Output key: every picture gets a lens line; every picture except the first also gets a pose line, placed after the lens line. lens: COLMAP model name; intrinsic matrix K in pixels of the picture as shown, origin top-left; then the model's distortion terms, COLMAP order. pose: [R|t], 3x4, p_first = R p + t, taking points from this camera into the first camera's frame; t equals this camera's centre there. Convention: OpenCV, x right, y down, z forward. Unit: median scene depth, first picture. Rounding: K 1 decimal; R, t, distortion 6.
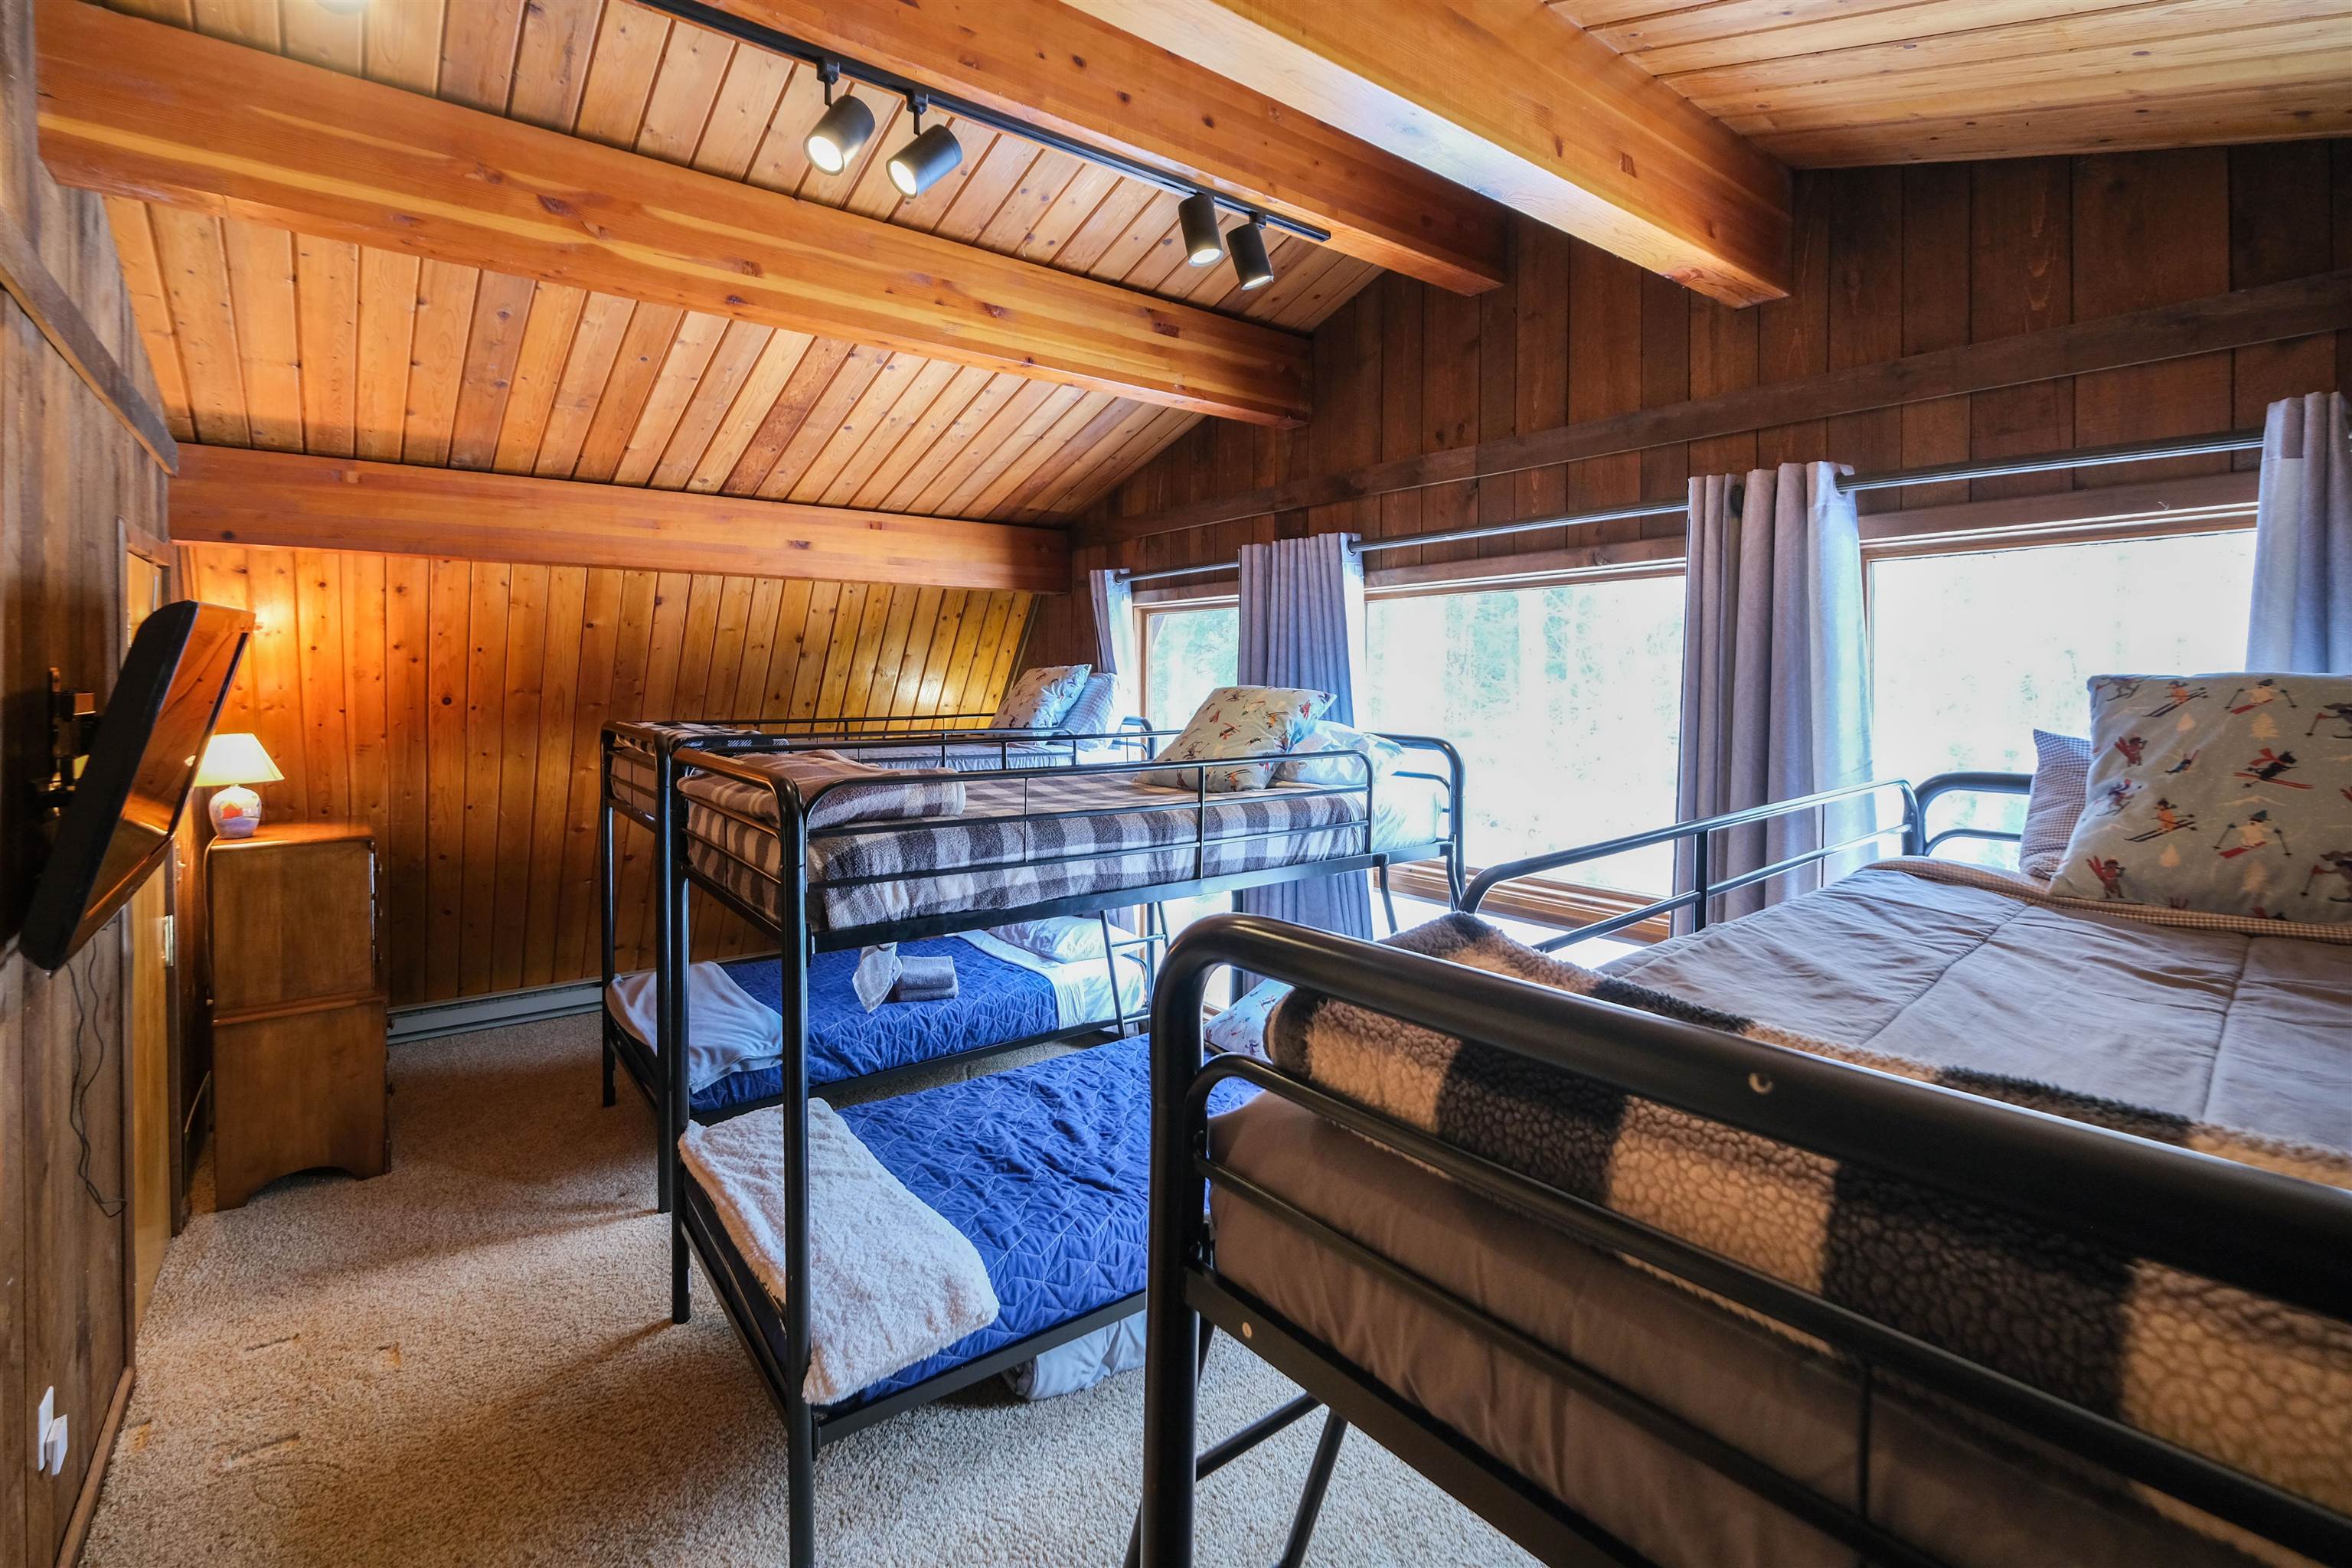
lens RADIAL K [[1087.6, 0, 1114.4], [0, 1087.6, 691.3], [0, 0, 1]] dist [-0.001599, 0.000668]
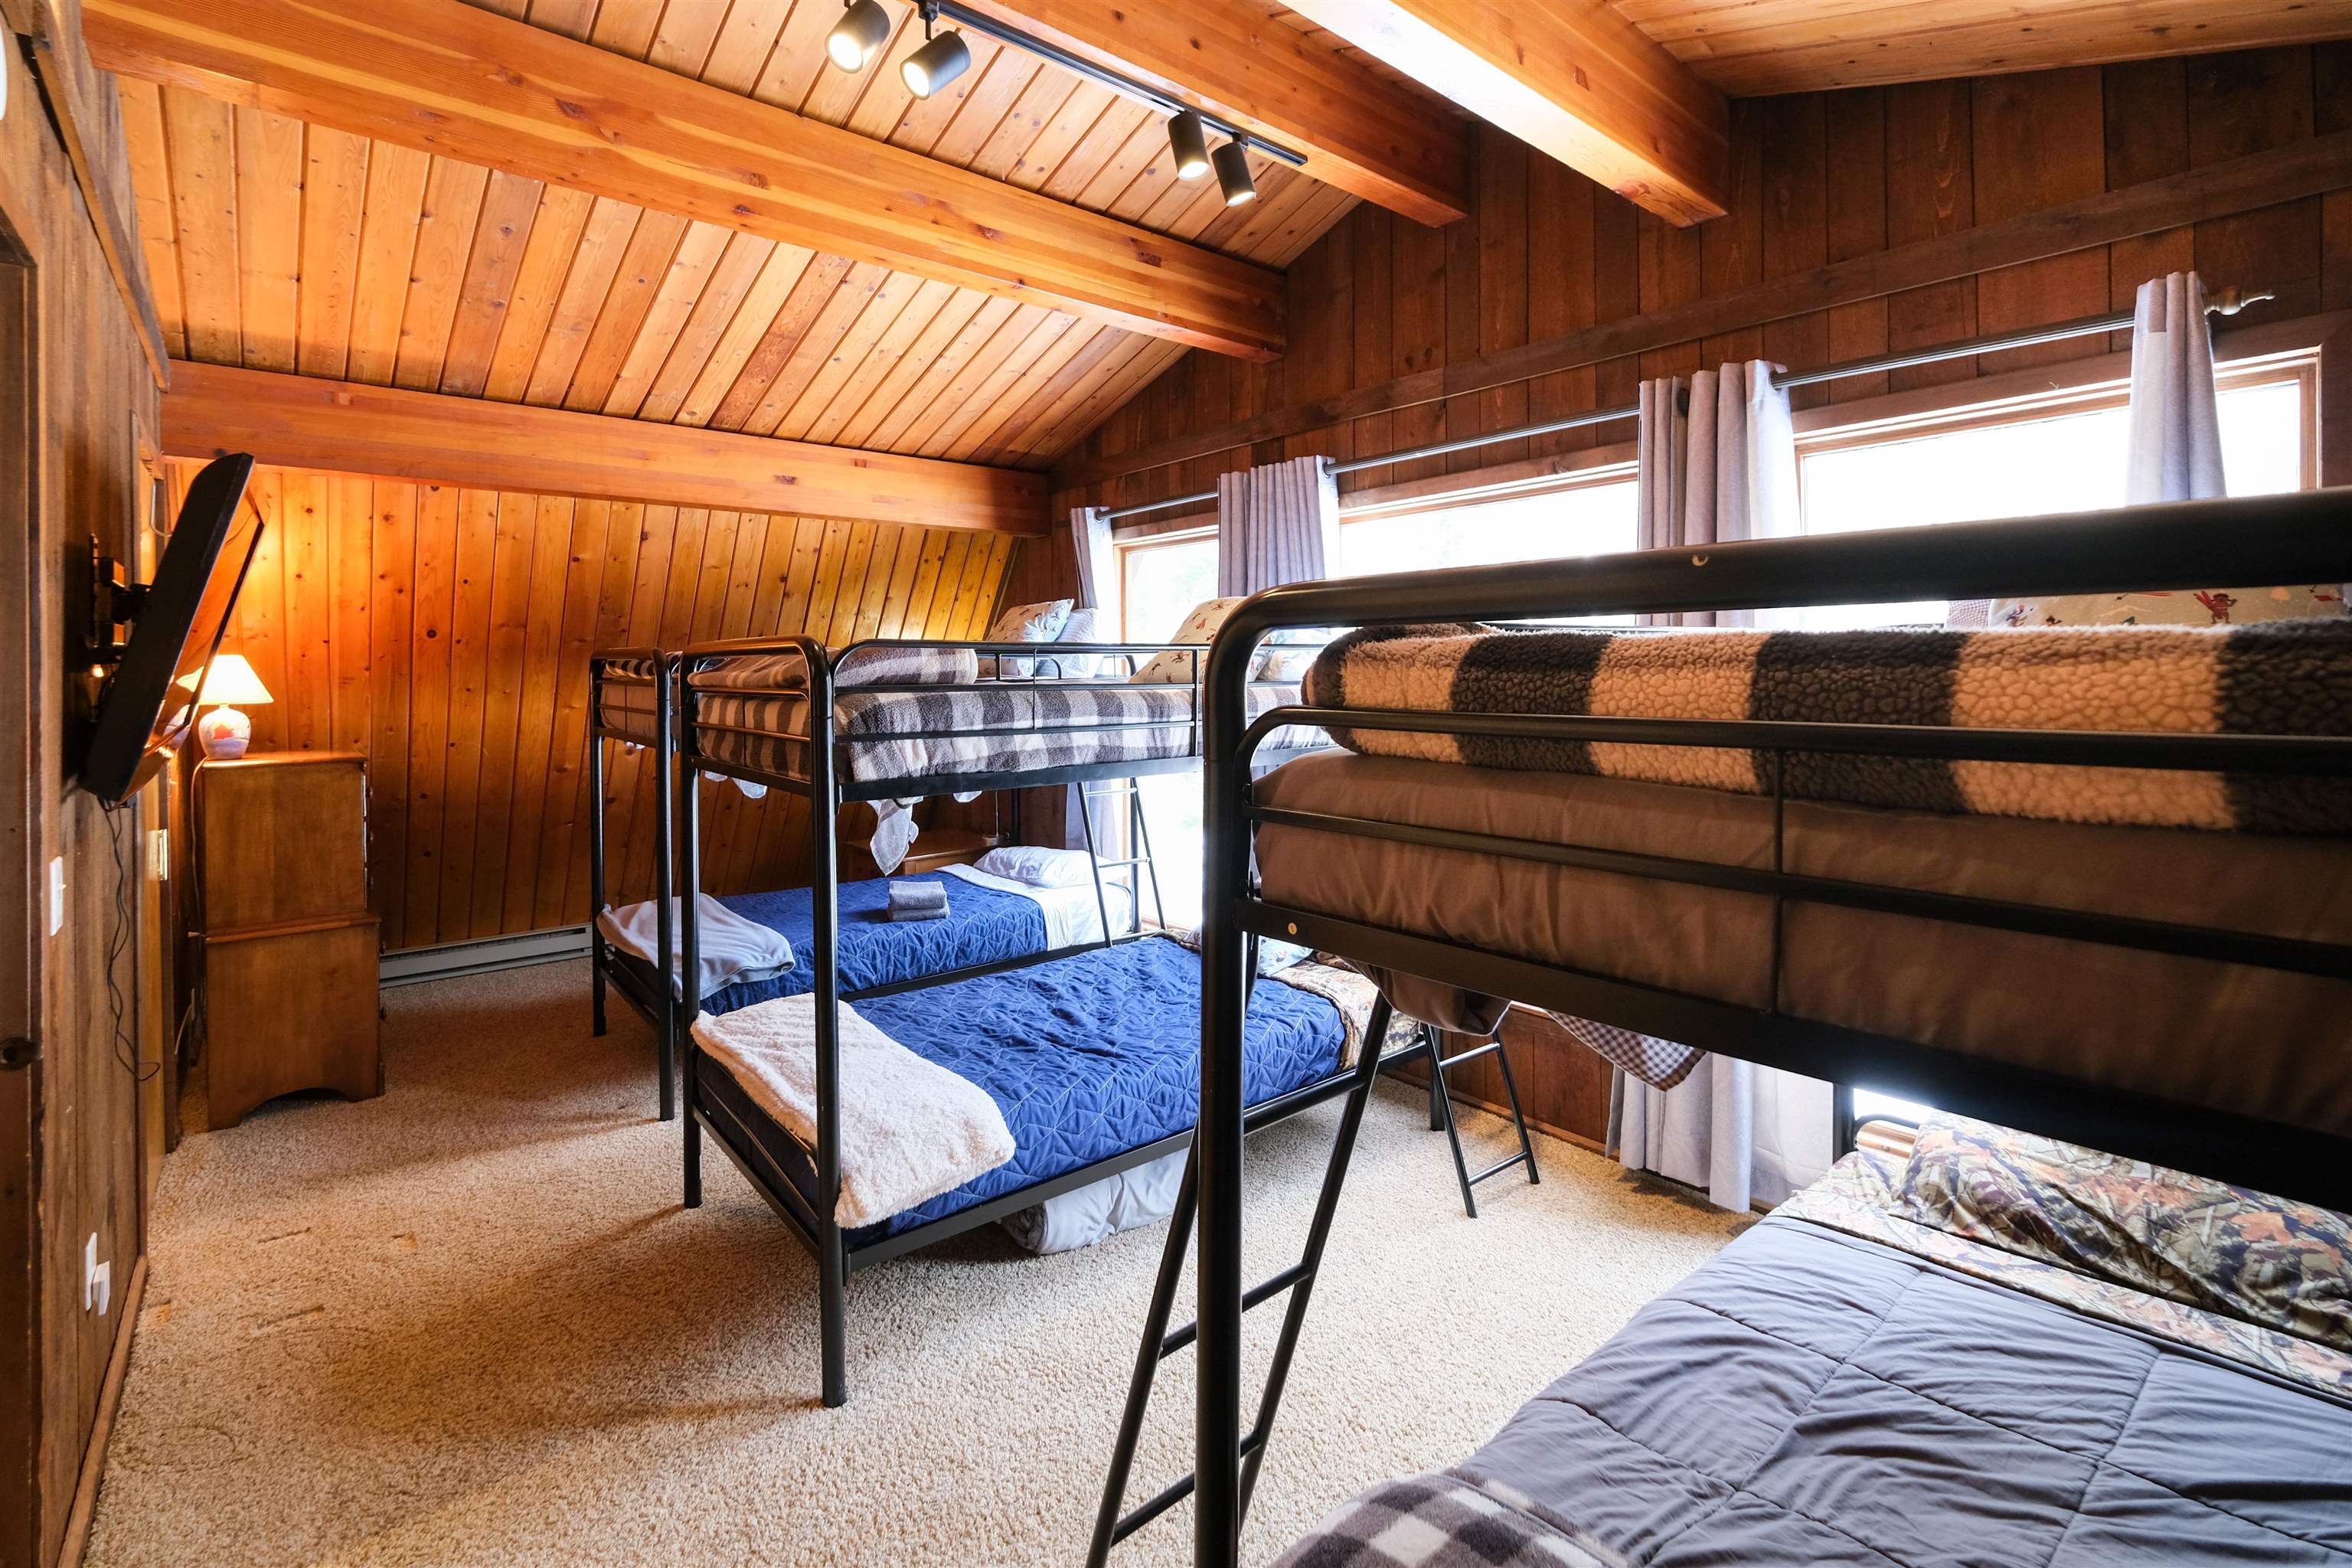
lens RADIAL K [[1097.4, 0, 1128.9], [0, 1097.4, 674.1], [0, 0, 1]] dist [-0.000242, -0.000099]
pose [[0.998764, -0.010679, 0.048545, -0.034953], [0.011094, 0.999904, -0.008291, 0.096123], [-0.048451, 0.008819, 0.998787, -0.062463]]
